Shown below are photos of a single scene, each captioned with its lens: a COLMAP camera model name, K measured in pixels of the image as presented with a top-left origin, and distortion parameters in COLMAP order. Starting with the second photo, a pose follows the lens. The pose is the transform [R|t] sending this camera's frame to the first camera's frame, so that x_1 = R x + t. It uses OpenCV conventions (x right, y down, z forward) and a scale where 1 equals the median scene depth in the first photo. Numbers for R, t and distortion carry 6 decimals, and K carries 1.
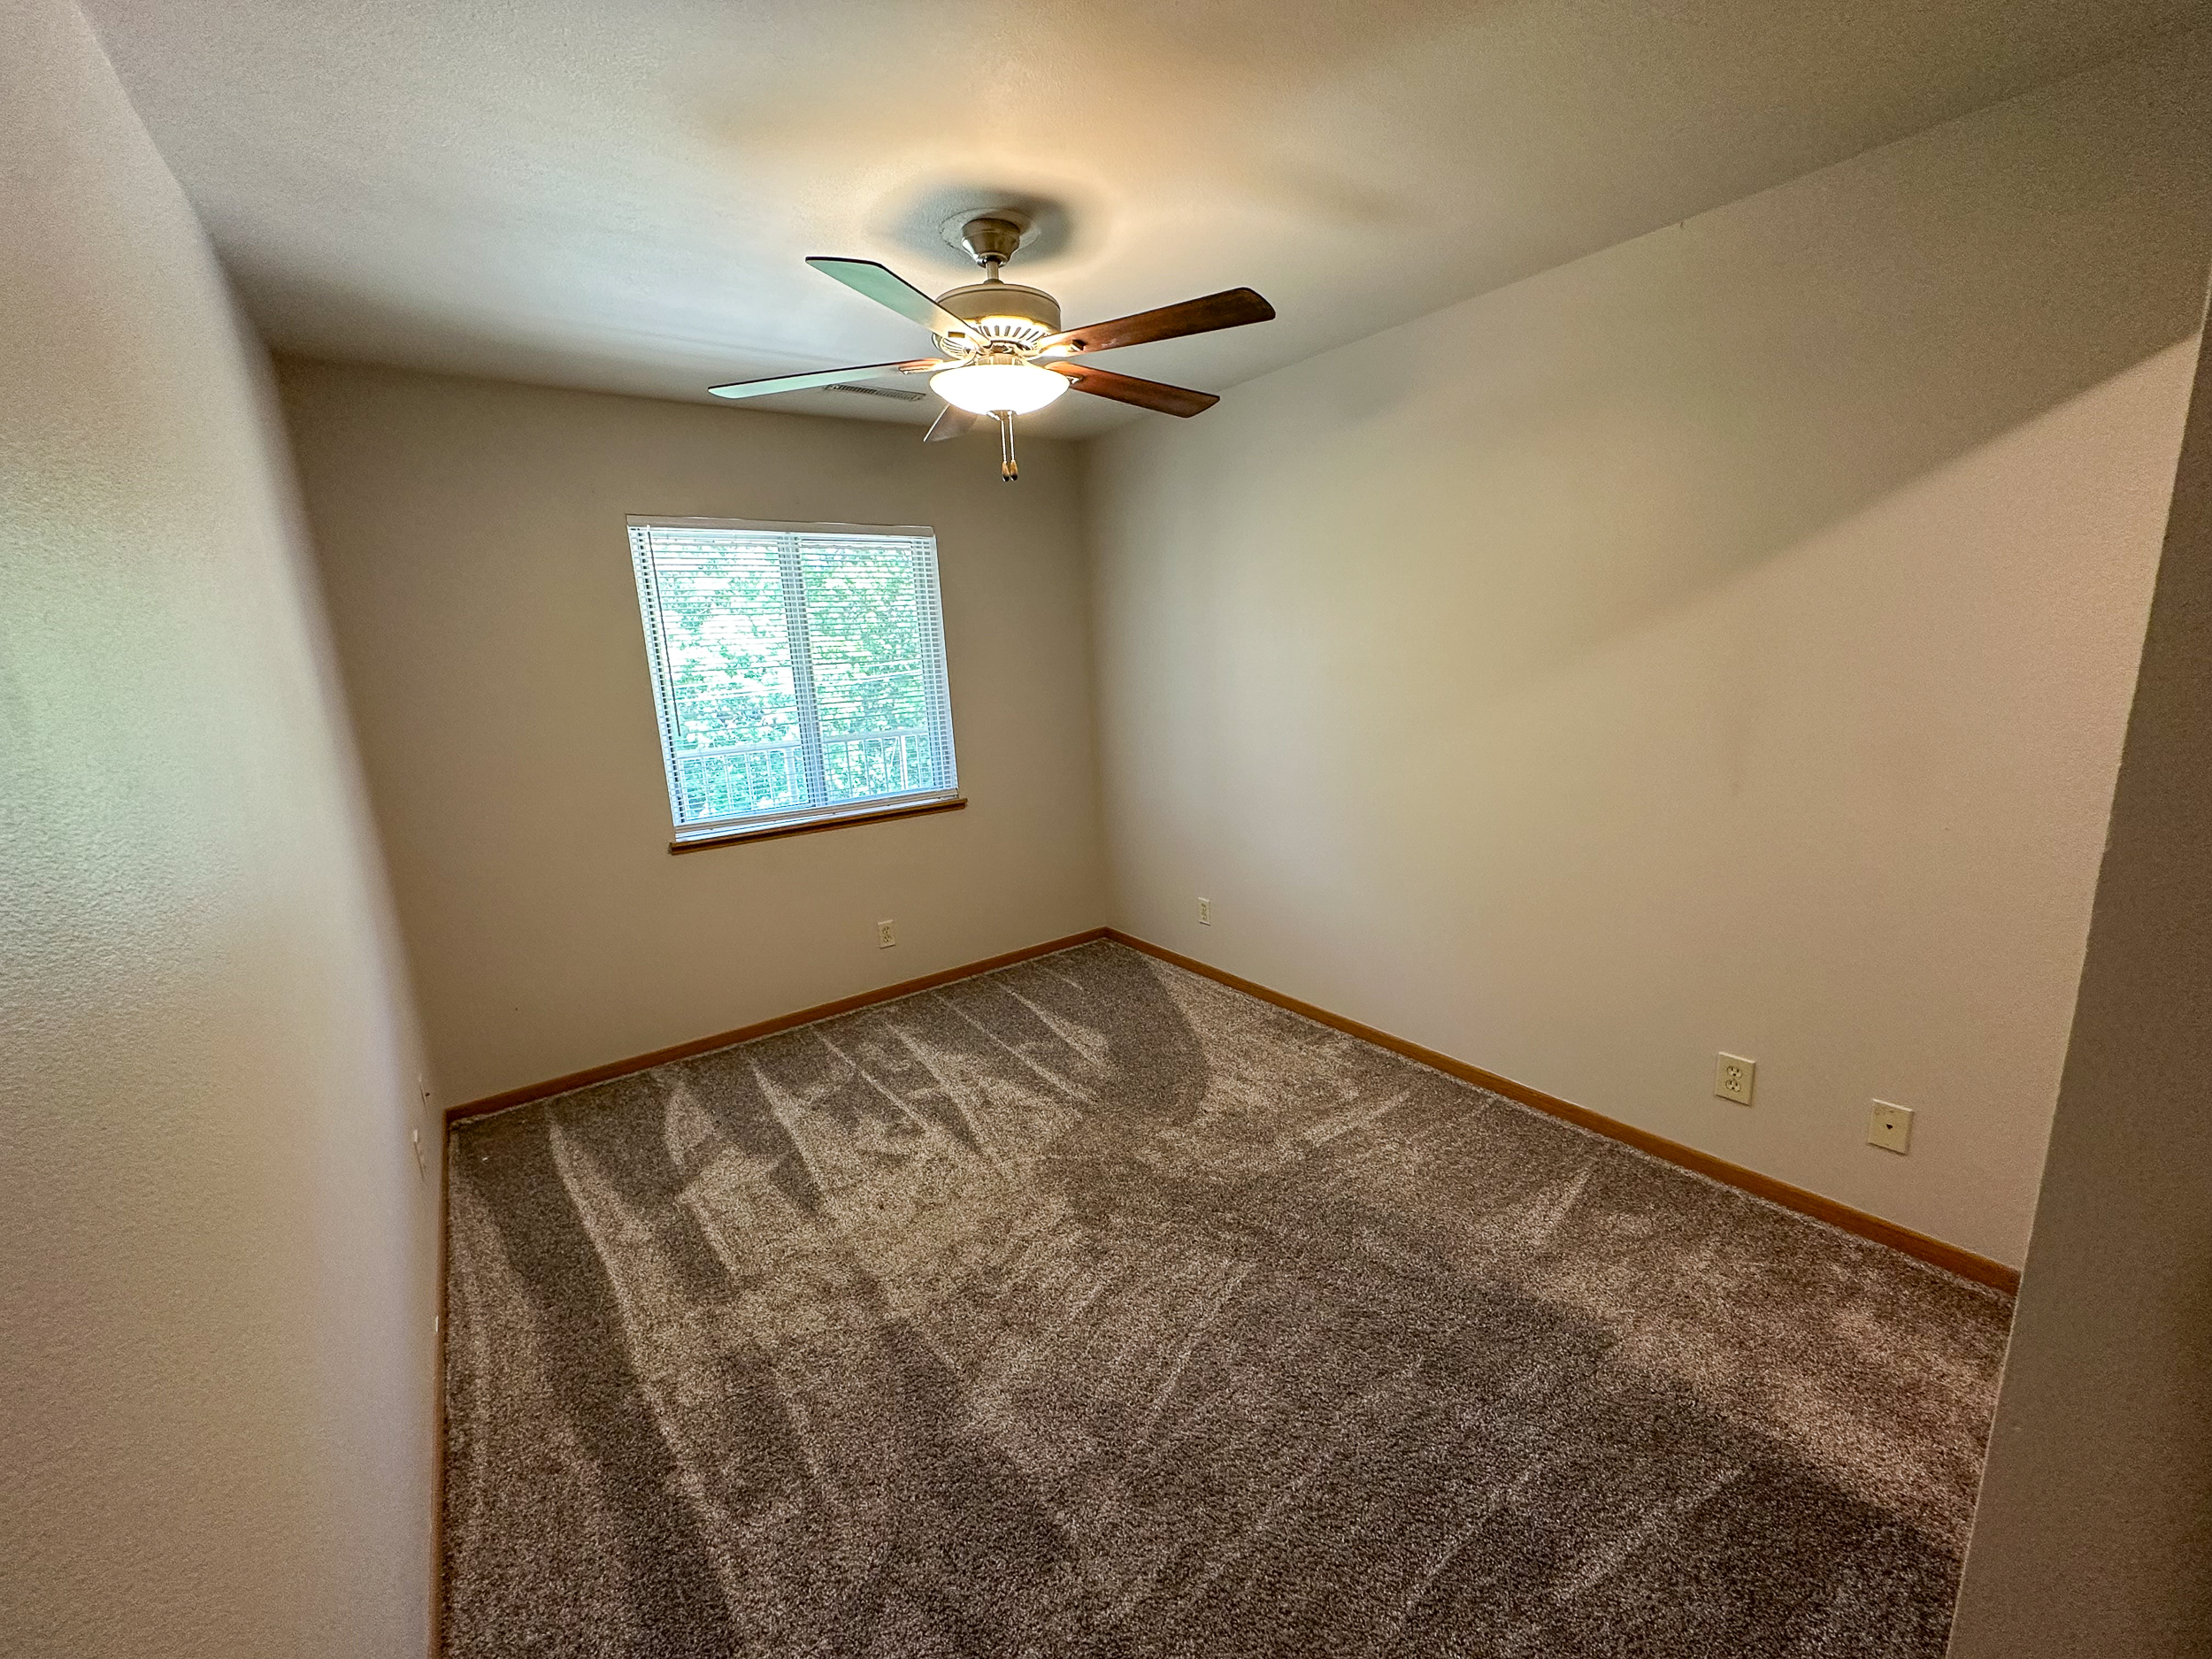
lens RADIAL K [[885.5, 0, 1091.5], [0, 885.5, 823.4], [0, 0, 1]] dist [-0.000470, -0.000012]
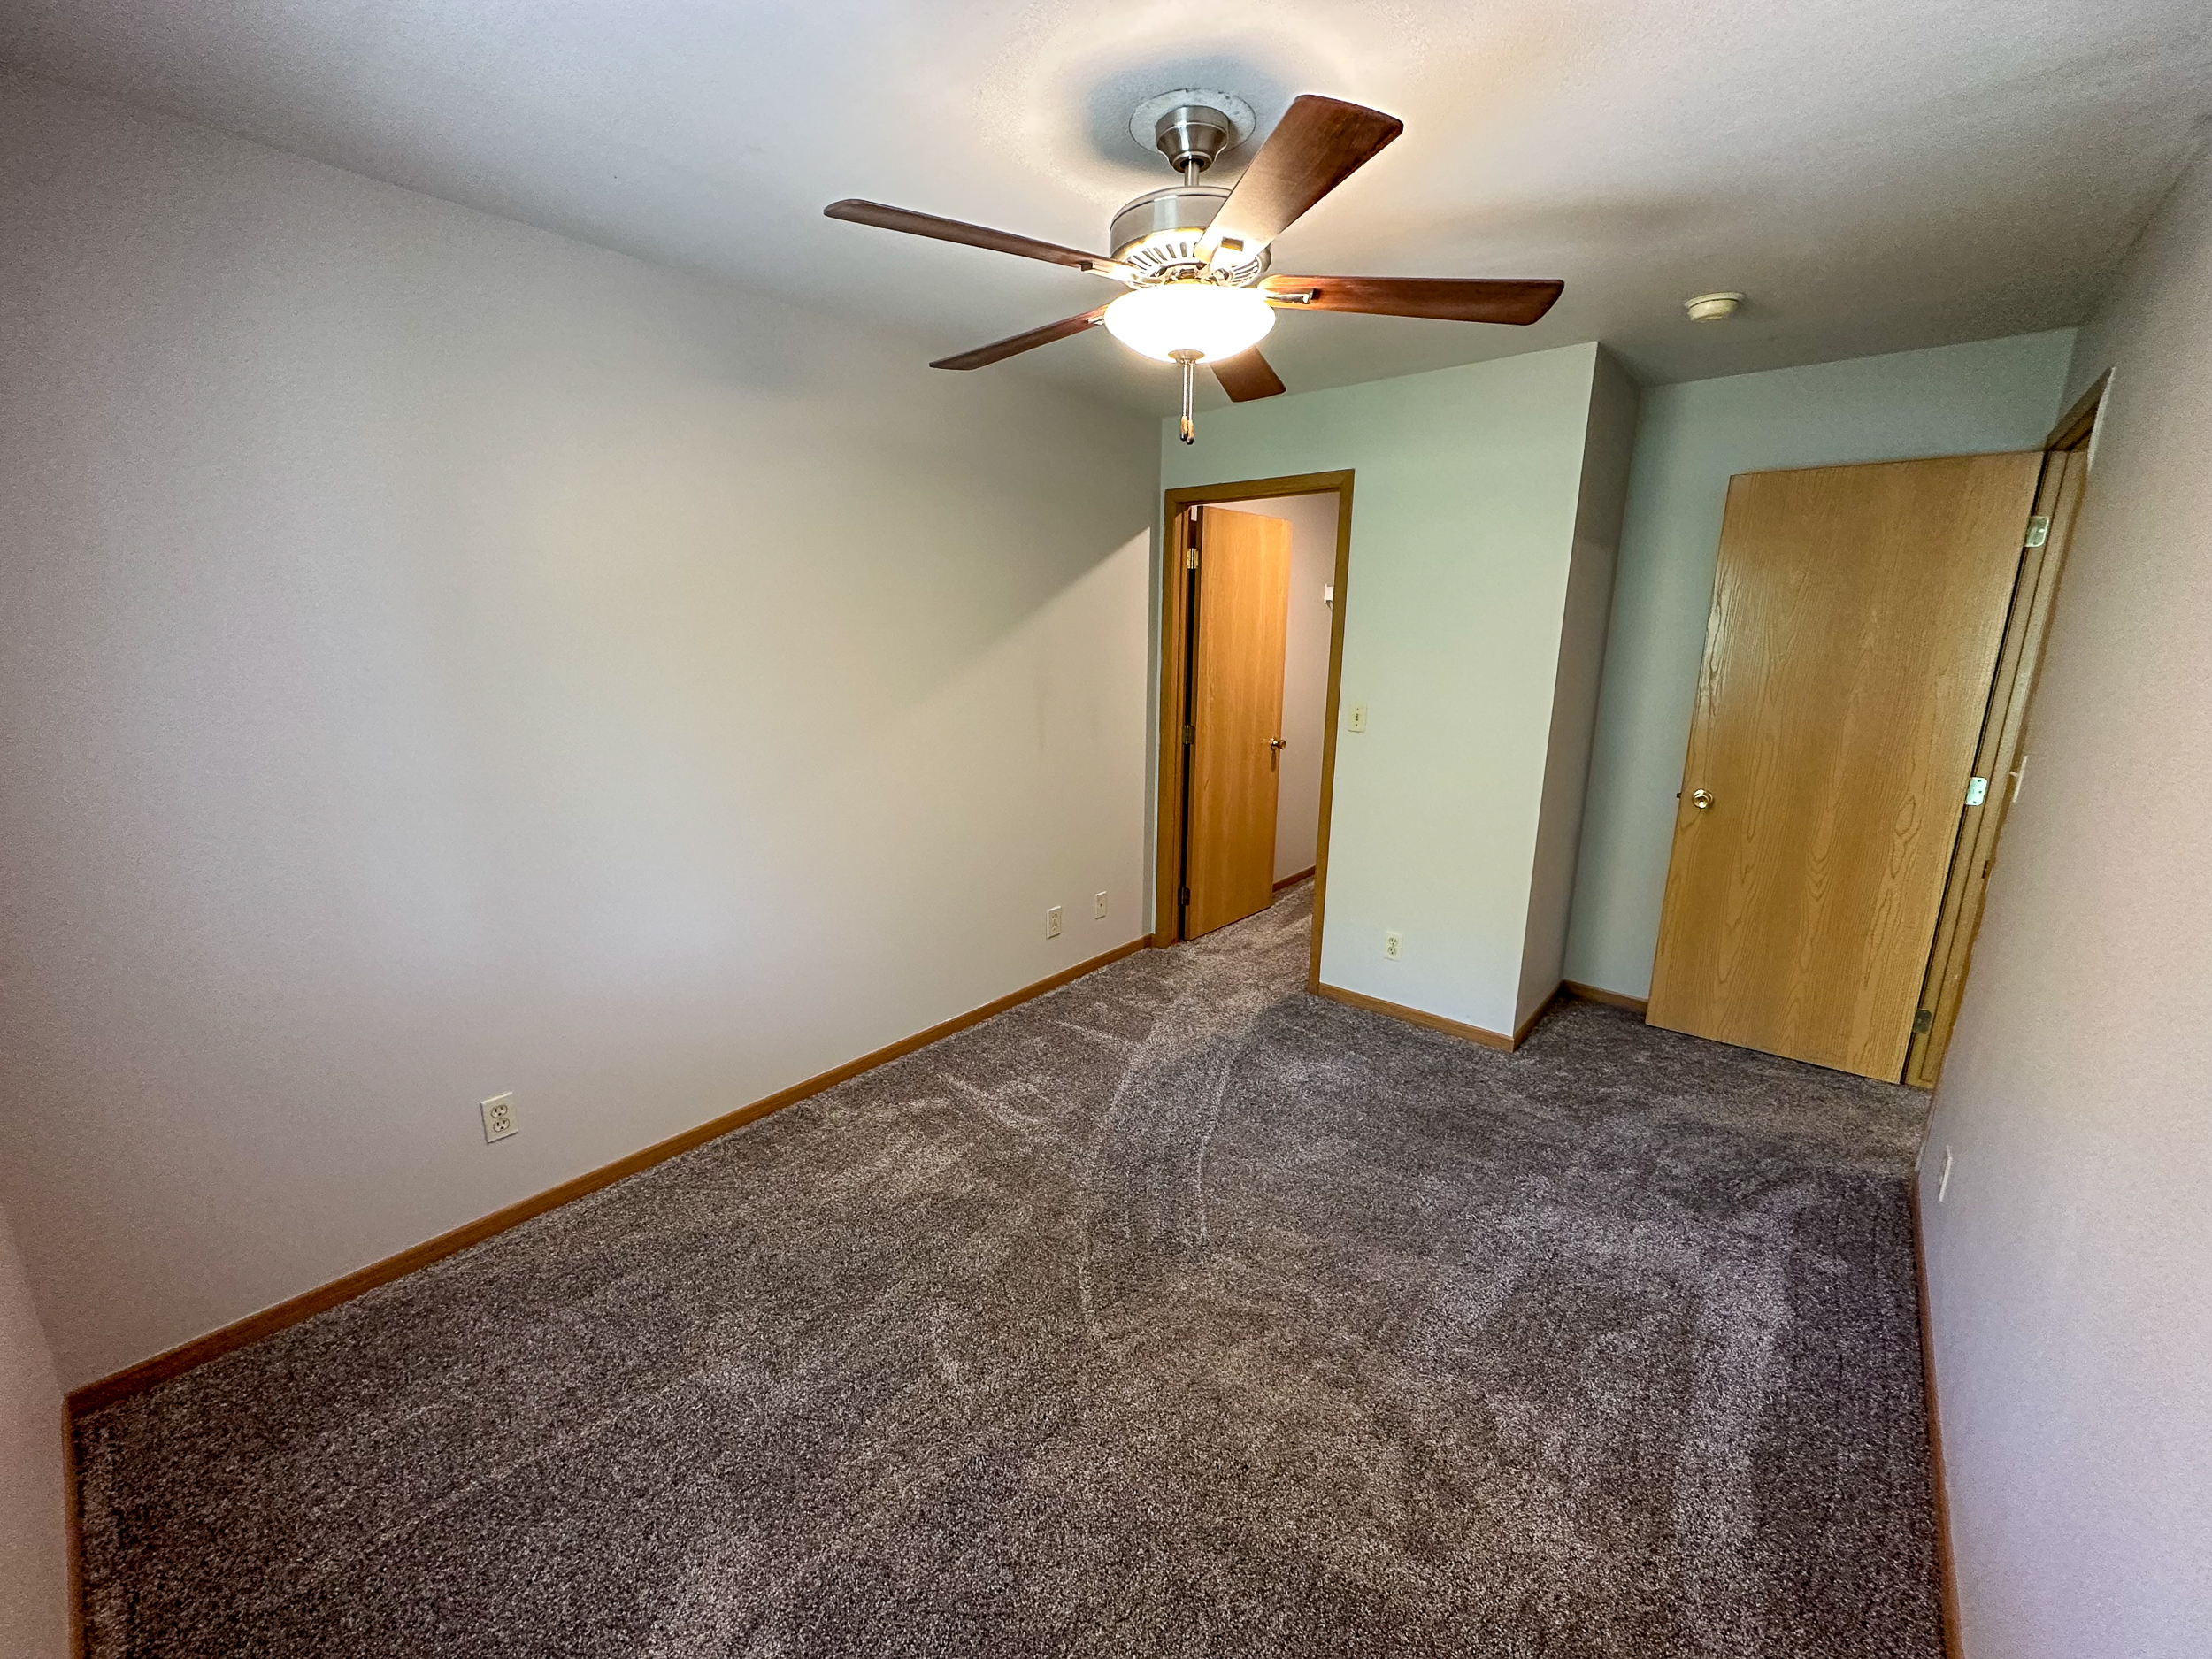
lens RADIAL K [[885.5, 0, 1091.5], [0, 885.5, 823.4], [0, 0, 1]] dist [-0.000470, -0.000012]
pose [[-0.239488, -0.161740, 0.957332, -0.685483], [0.200724, 0.956476, 0.211809, -0.181986], [-0.949924, 0.242886, -0.196600, 0.998974]]
